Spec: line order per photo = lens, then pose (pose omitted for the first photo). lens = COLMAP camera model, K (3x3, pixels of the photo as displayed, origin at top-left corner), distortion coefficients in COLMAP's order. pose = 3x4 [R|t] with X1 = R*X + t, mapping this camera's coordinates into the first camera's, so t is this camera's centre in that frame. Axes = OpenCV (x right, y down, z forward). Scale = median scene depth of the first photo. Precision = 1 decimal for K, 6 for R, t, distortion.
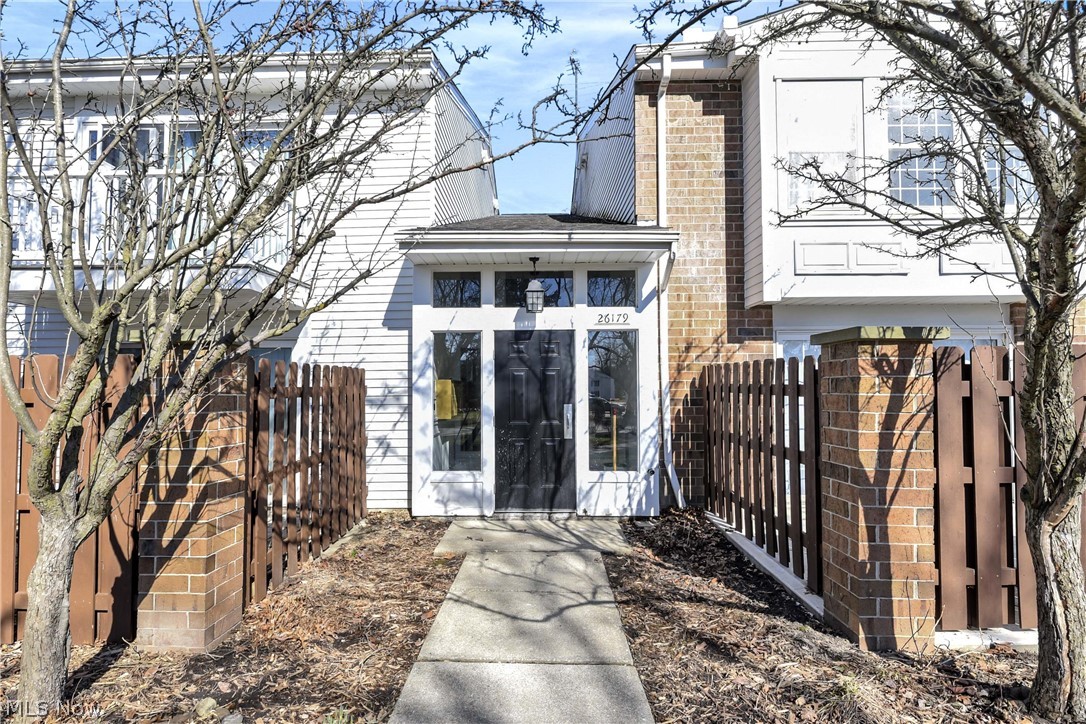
lens RADIAL K [[556.1, 0, 524.0], [0, 556.1, 359.8], [0, 0, 1]] dist [-0.002599, -0.000268]
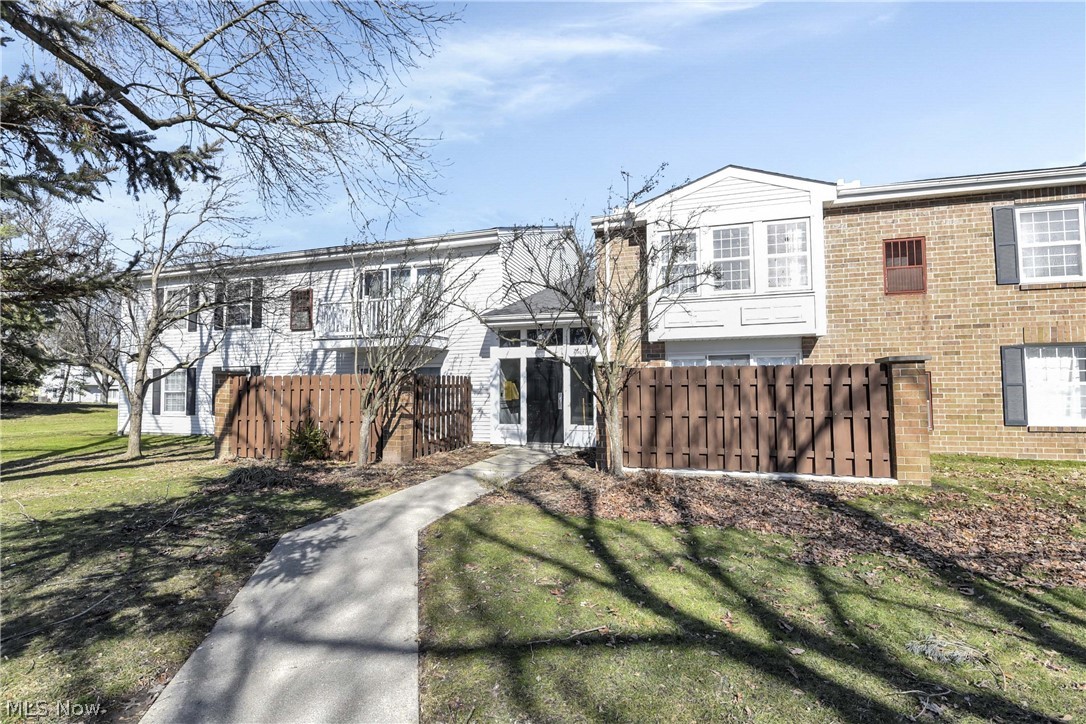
lens RADIAL K [[491.2, 0, 544.0], [0, 491.2, 353.7], [0, 0, 1]] dist [-0.010261, -0.001624]
pose [[0.963802, -0.020922, -0.265799, 0.514410], [0.014994, 0.999592, -0.024311, -0.021575], [0.266199, 0.019446, 0.963722, -0.795088]]
